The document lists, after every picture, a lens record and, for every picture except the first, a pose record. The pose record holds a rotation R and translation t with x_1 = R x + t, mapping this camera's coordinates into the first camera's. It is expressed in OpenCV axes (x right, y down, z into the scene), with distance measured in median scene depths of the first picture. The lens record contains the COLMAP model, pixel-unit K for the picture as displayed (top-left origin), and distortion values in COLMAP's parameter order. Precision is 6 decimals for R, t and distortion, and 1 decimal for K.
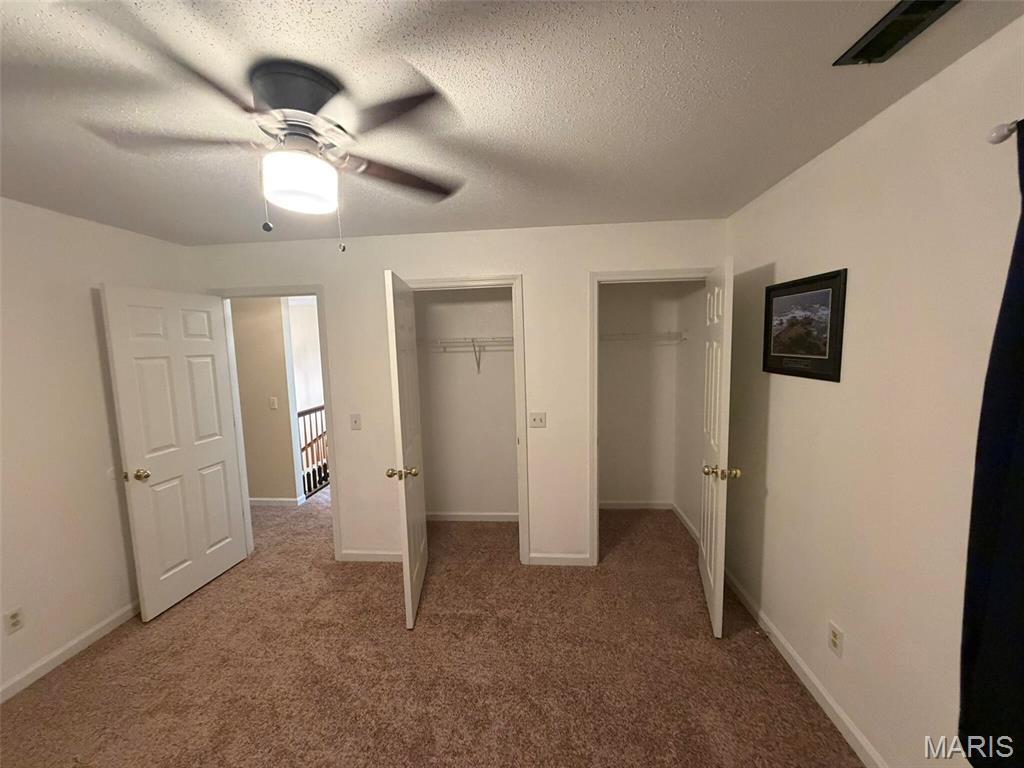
lens RADIAL K [[407.0, 0, 509.6], [0, 407.0, 384.0], [0, 0, 1]] dist [-0.001198, 0.000364]
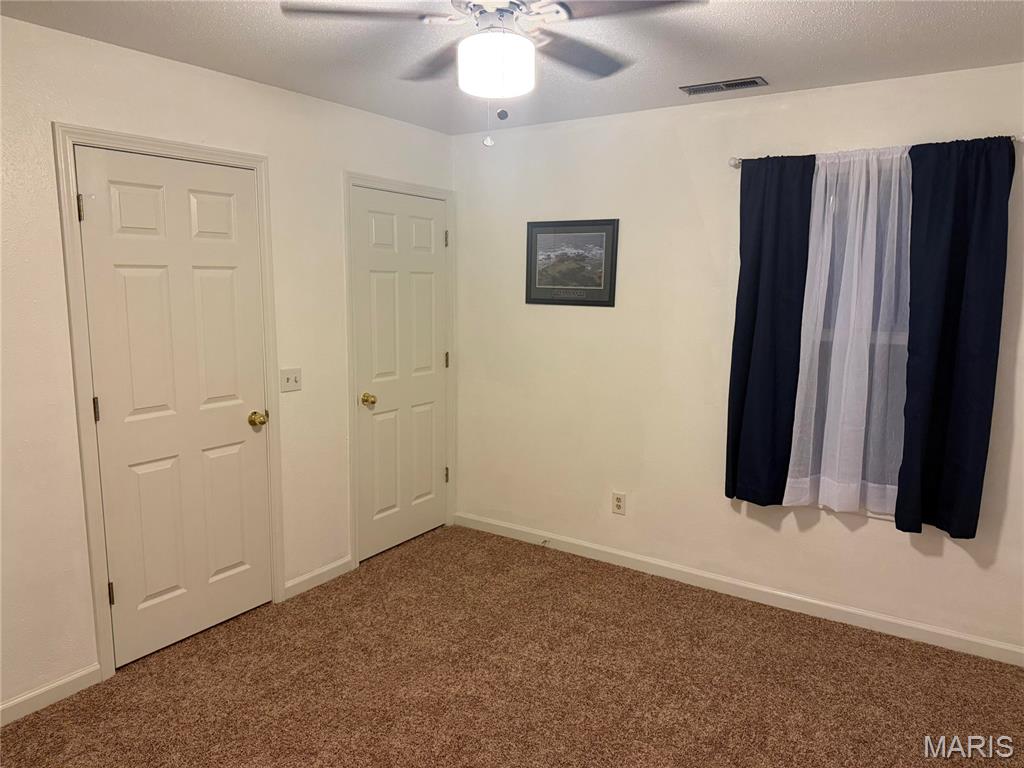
lens RADIAL K [[716.6, 0, 507.8], [0, 716.6, 391.5], [0, 0, 1]] dist [0.034861, -0.034123]
pose [[0.480890, -0.103180, 0.870688, -1.088223], [0.062827, 0.994554, 0.083158, 0.041226], [-0.874527, 0.014713, 0.484754, 0.147146]]
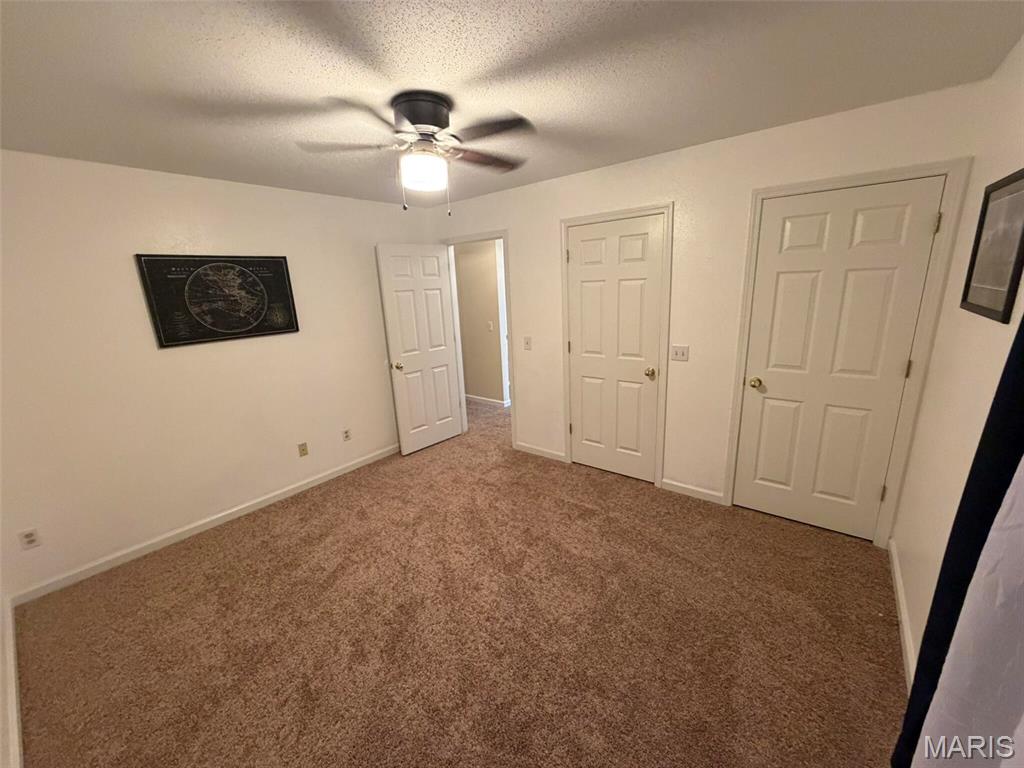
lens RADIAL K [[407.0, 0, 509.7], [0, 407.0, 384.0], [0, 0, 1]] dist [-0.001198, 0.000364]
pose [[0.830979, 0.121575, -0.542857, 0.373263], [-0.030007, 0.984203, 0.174483, 0.000920], [0.555494, -0.128702, 0.821500, -0.087797]]
